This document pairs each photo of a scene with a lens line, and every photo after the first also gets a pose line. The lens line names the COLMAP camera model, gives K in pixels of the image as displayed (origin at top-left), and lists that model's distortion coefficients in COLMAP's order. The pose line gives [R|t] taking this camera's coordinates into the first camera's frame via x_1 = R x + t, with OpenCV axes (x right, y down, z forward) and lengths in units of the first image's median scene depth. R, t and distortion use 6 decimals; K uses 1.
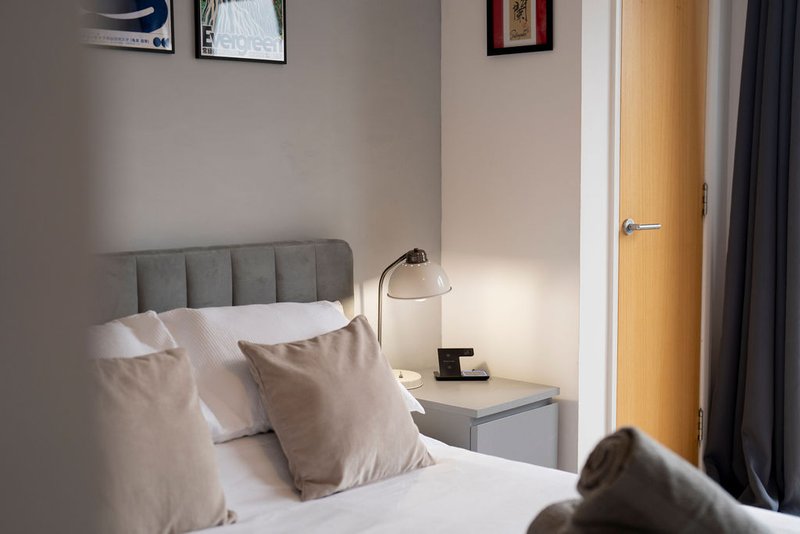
lens RADIAL K [[1150.5, 0, 400.0], [0, 1150.5, 267.0], [0, 0, 1]] dist [0.006237, 0.004676]
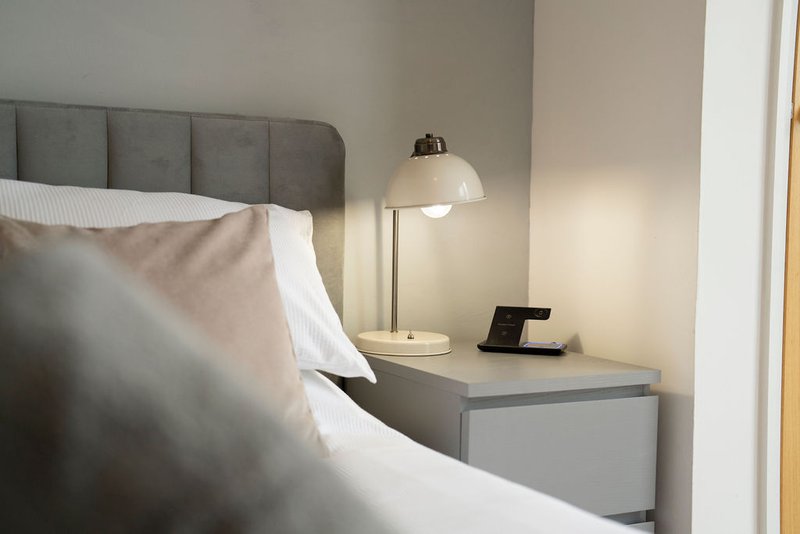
lens RADIAL K [[1090.5, 0, 400.0], [0, 1090.5, 267.0], [0, 0, 1]] dist [-0.021926, -0.010251]
pose [[0.936387, 0.032514, -0.349460, 0.231144], [-0.051707, 0.997615, -0.045733, 0.093841], [0.347139, 0.060893, 0.935835, 0.471301]]
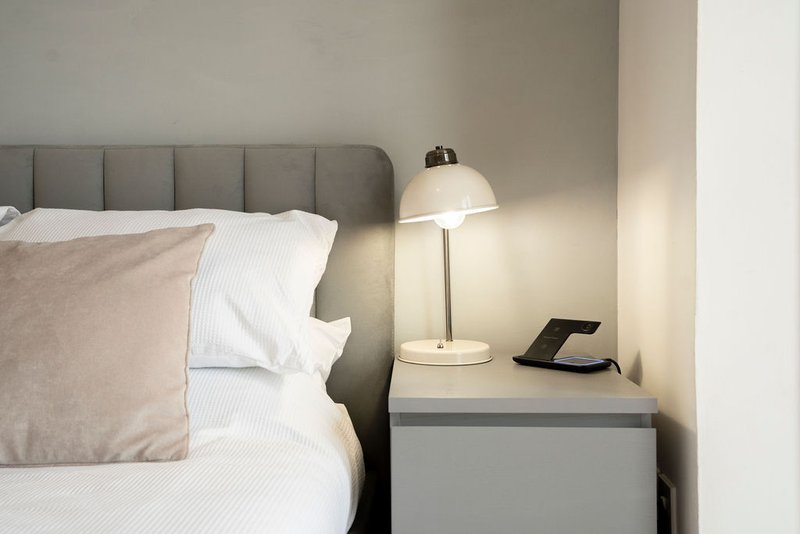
lens RADIAL K [[769.6, 0, 400.0], [0, 769.6, 267.0], [0, 0, 1]] dist [0.007535, -0.003848]
pose [[0.630964, 0.014500, -0.775676, 0.365520], [-0.069755, 0.996836, -0.038107, 0.075967], [0.772670, 0.078151, 0.629979, 0.779272]]
